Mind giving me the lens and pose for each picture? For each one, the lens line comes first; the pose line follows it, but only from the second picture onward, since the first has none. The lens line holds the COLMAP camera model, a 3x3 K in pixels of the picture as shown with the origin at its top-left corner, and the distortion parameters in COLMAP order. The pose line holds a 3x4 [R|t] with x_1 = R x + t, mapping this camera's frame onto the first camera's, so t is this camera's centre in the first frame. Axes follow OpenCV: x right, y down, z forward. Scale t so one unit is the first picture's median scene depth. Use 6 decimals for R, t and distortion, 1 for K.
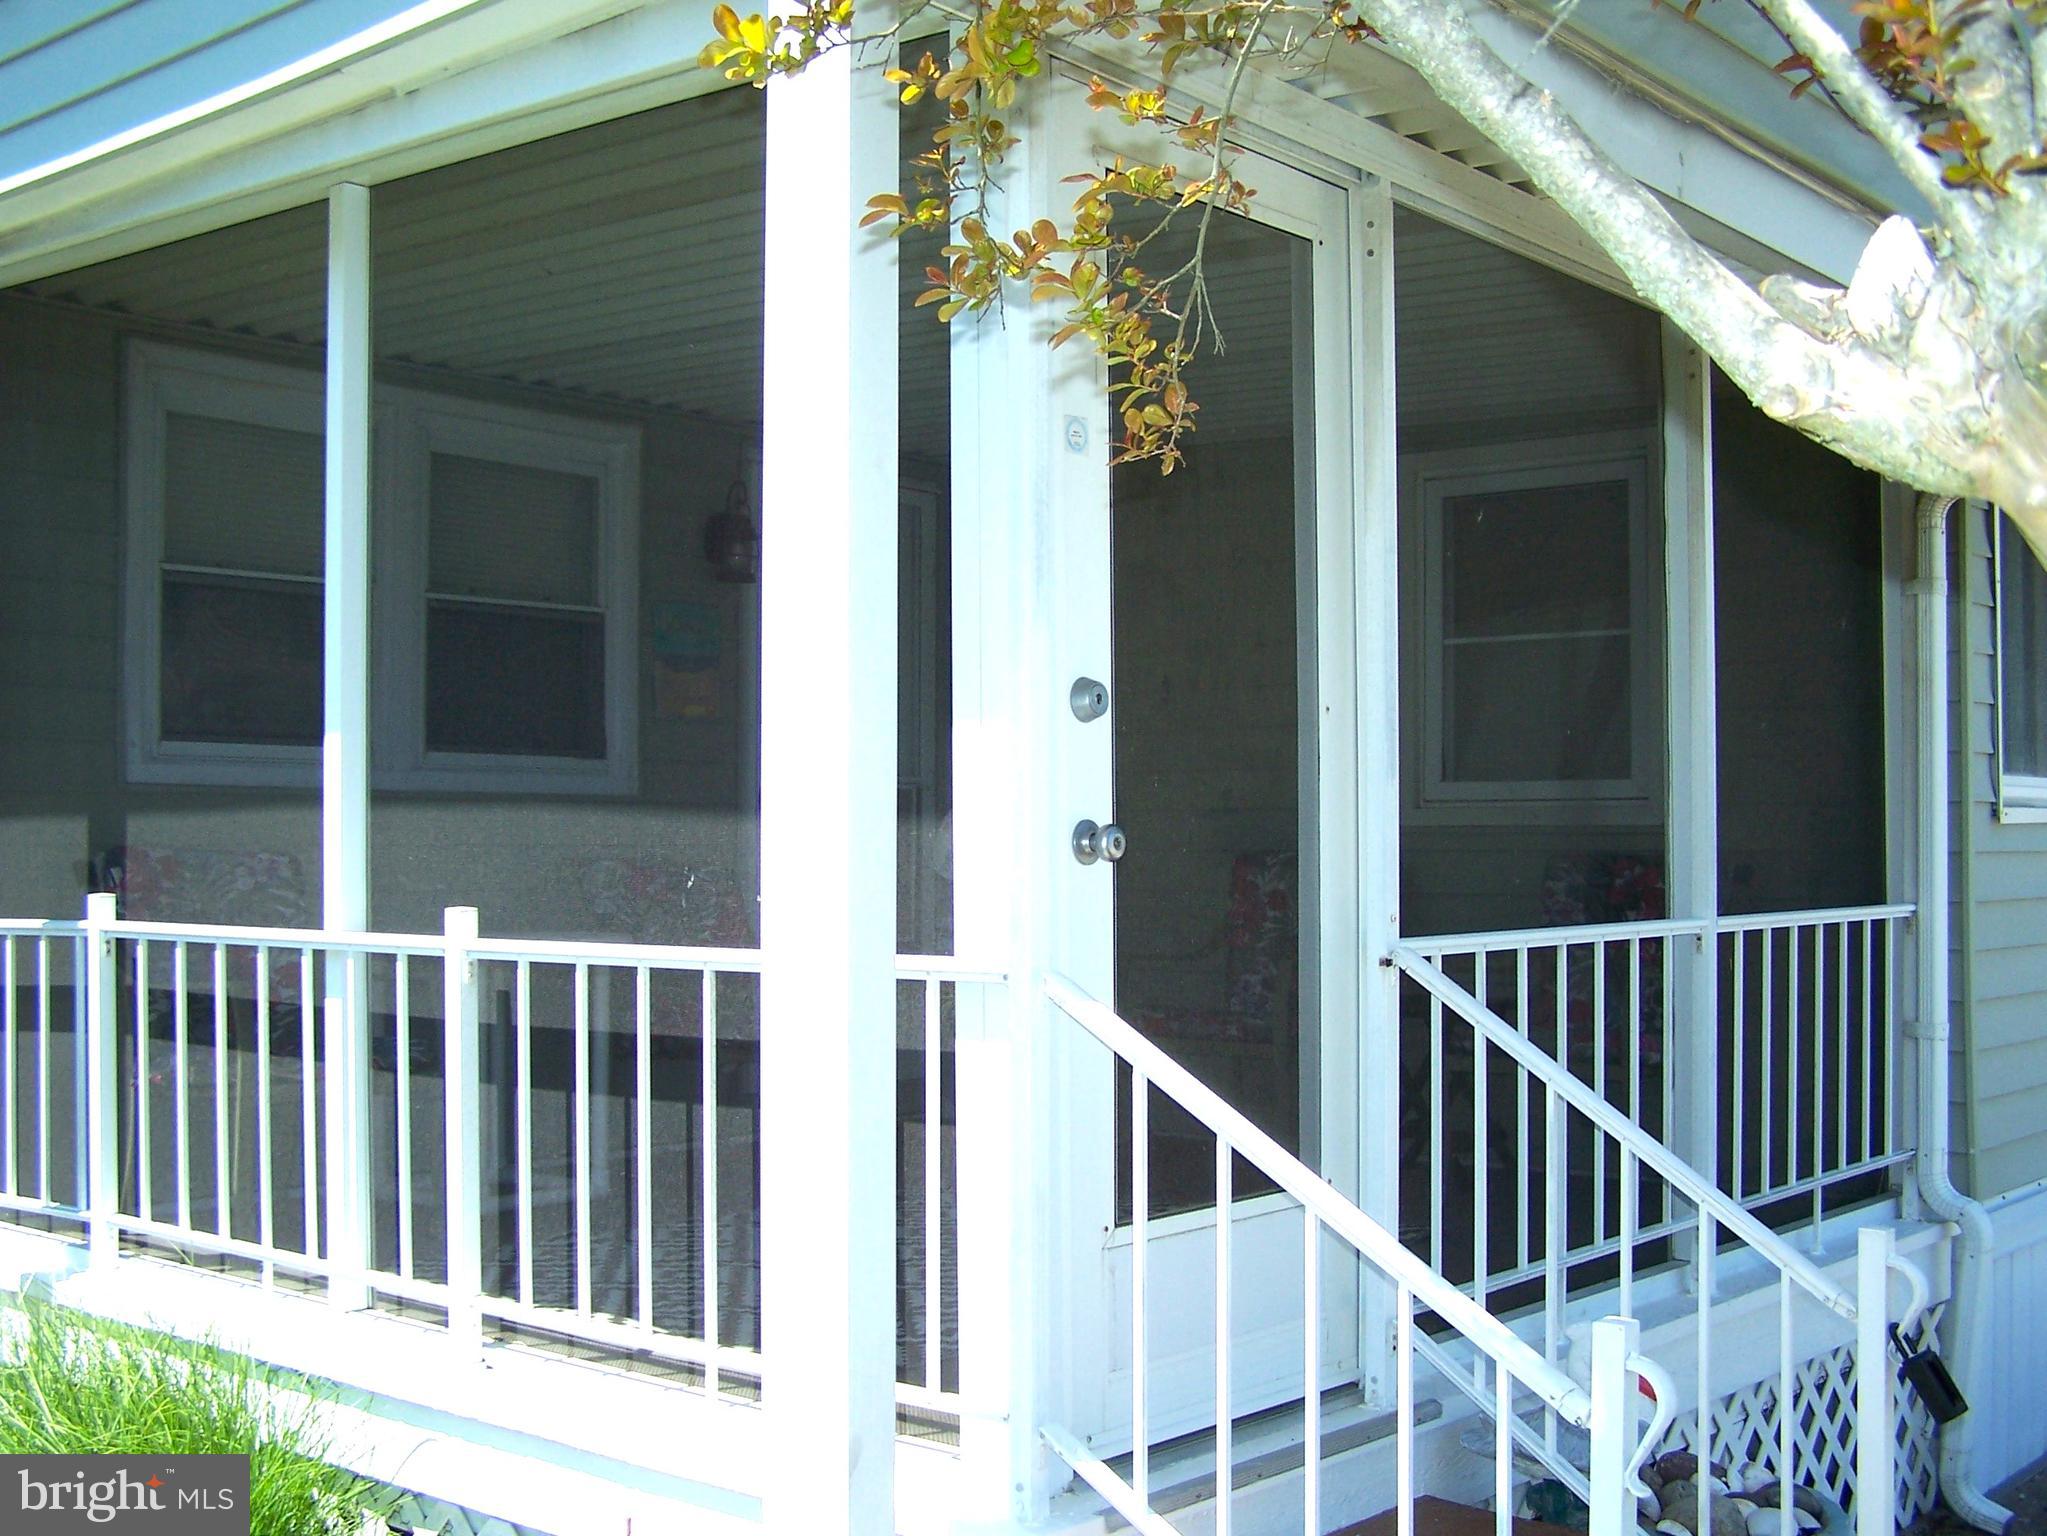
lens RADIAL K [[2312.0, 0, 1021.7], [0, 2312.0, 777.3], [0, 0, 1]] dist [-0.101891, 0.000000]
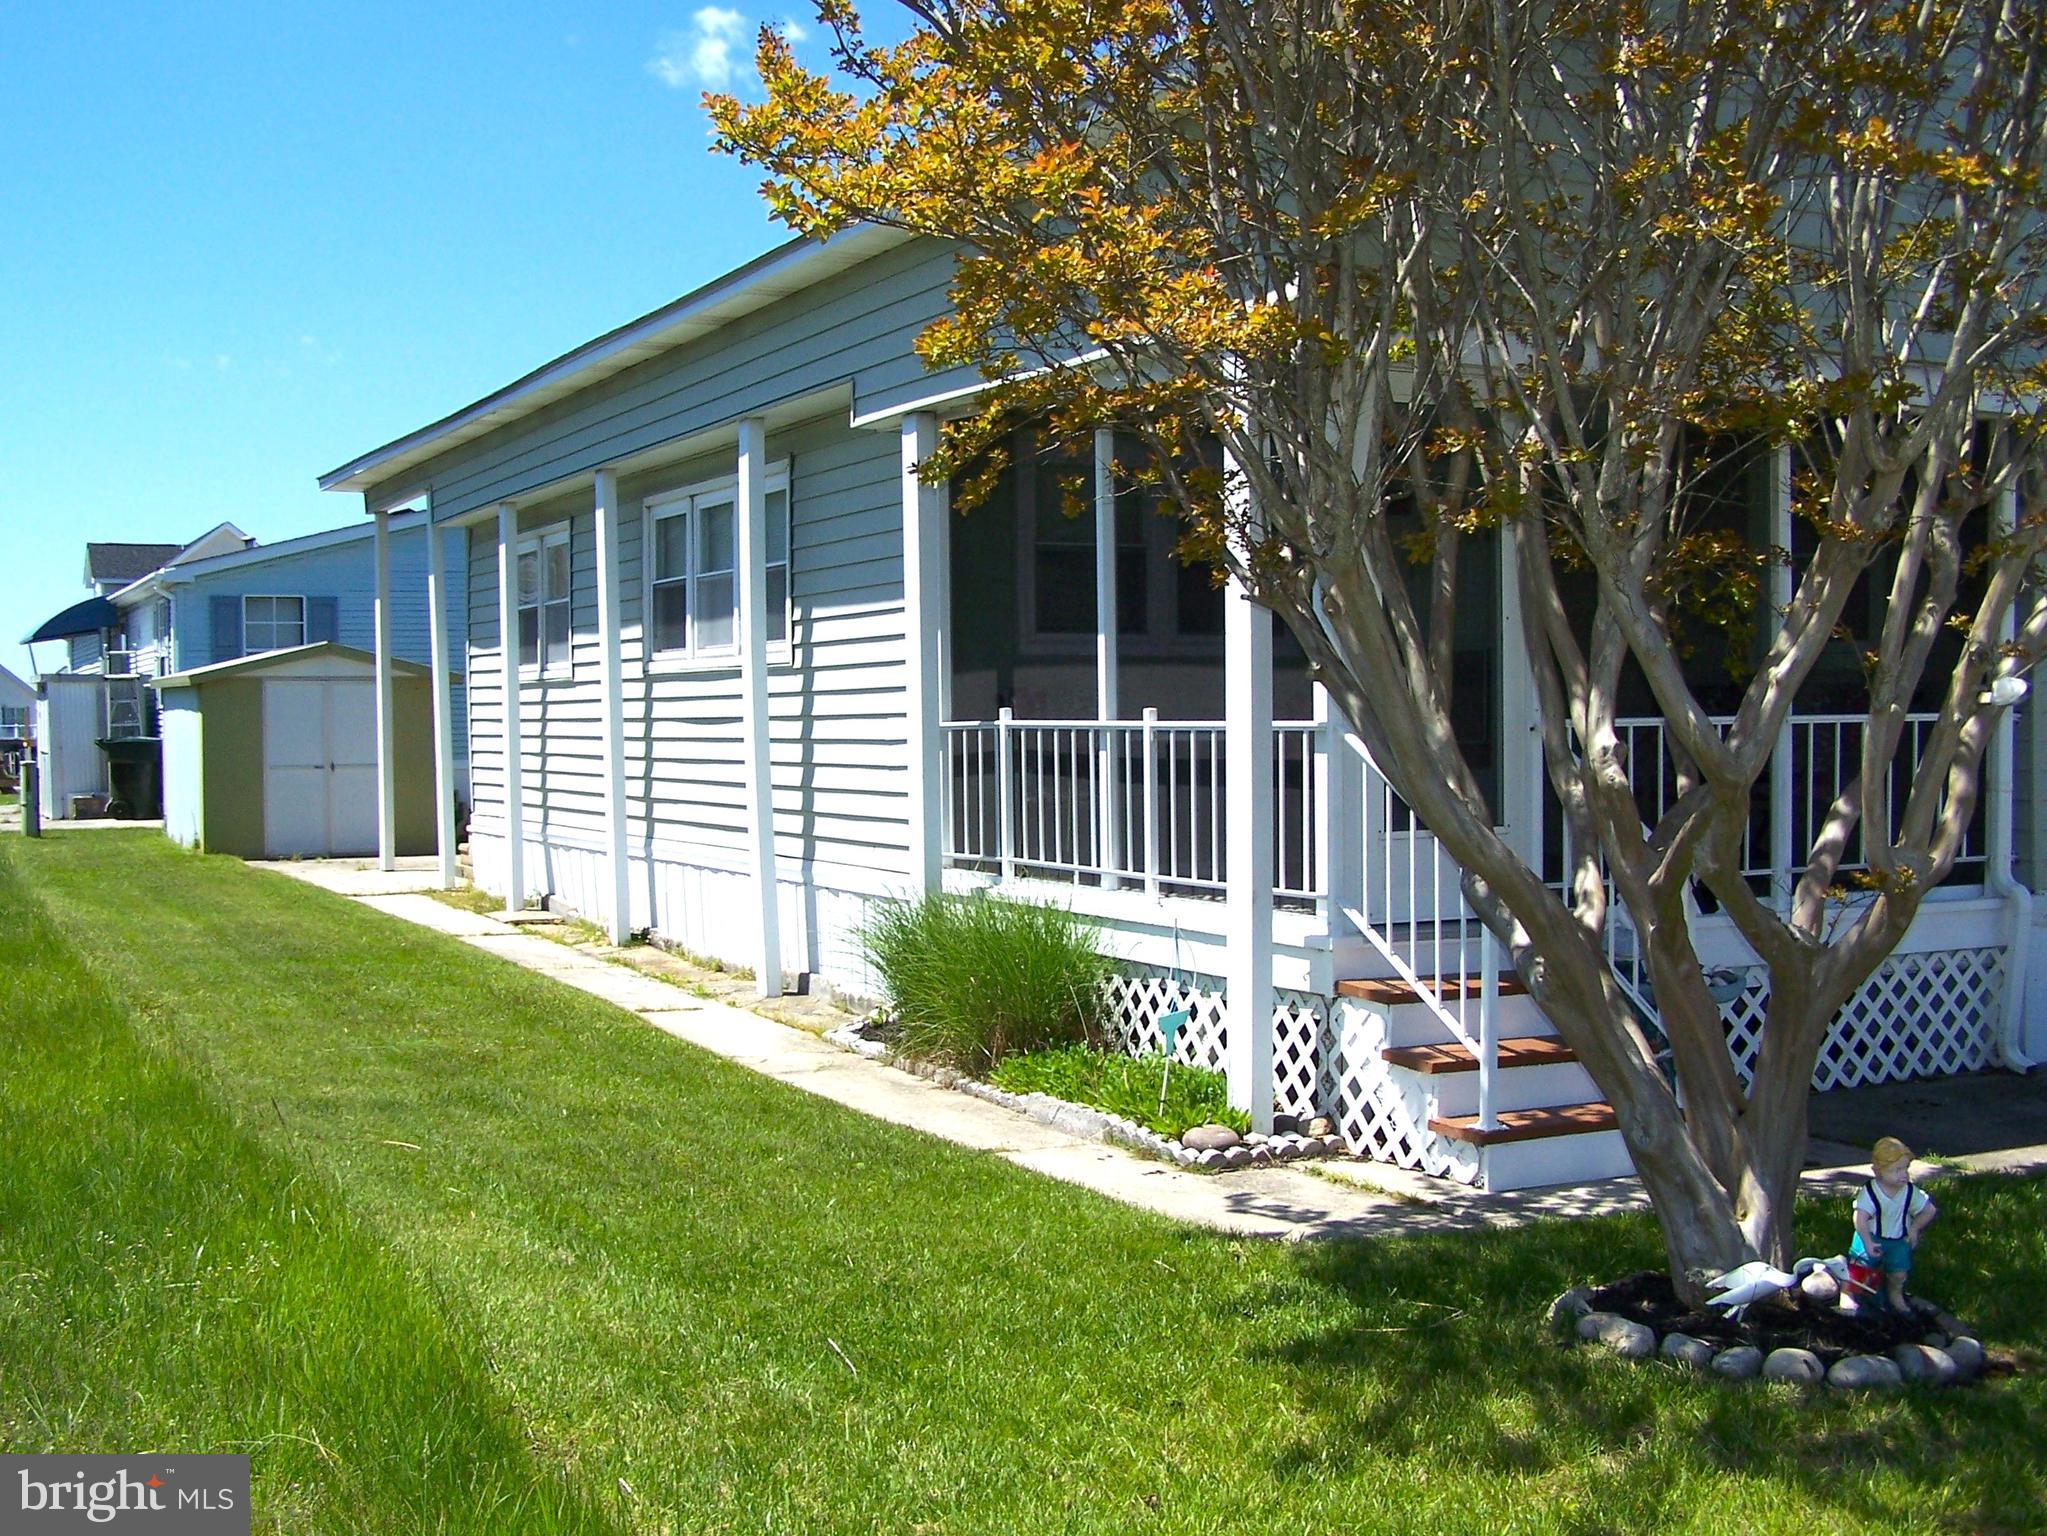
lens RADIAL K [[2312.0, 0, 1023.5], [0, 2312.0, 769.0], [0, 0, 1]] dist [-0.101891, 0.000000]
pose [[0.923711, 0.003714, -0.383073, 0.505723], [0.018841, 0.998302, 0.055111, -0.011803], [0.382627, -0.058125, 0.922073, -1.140383]]
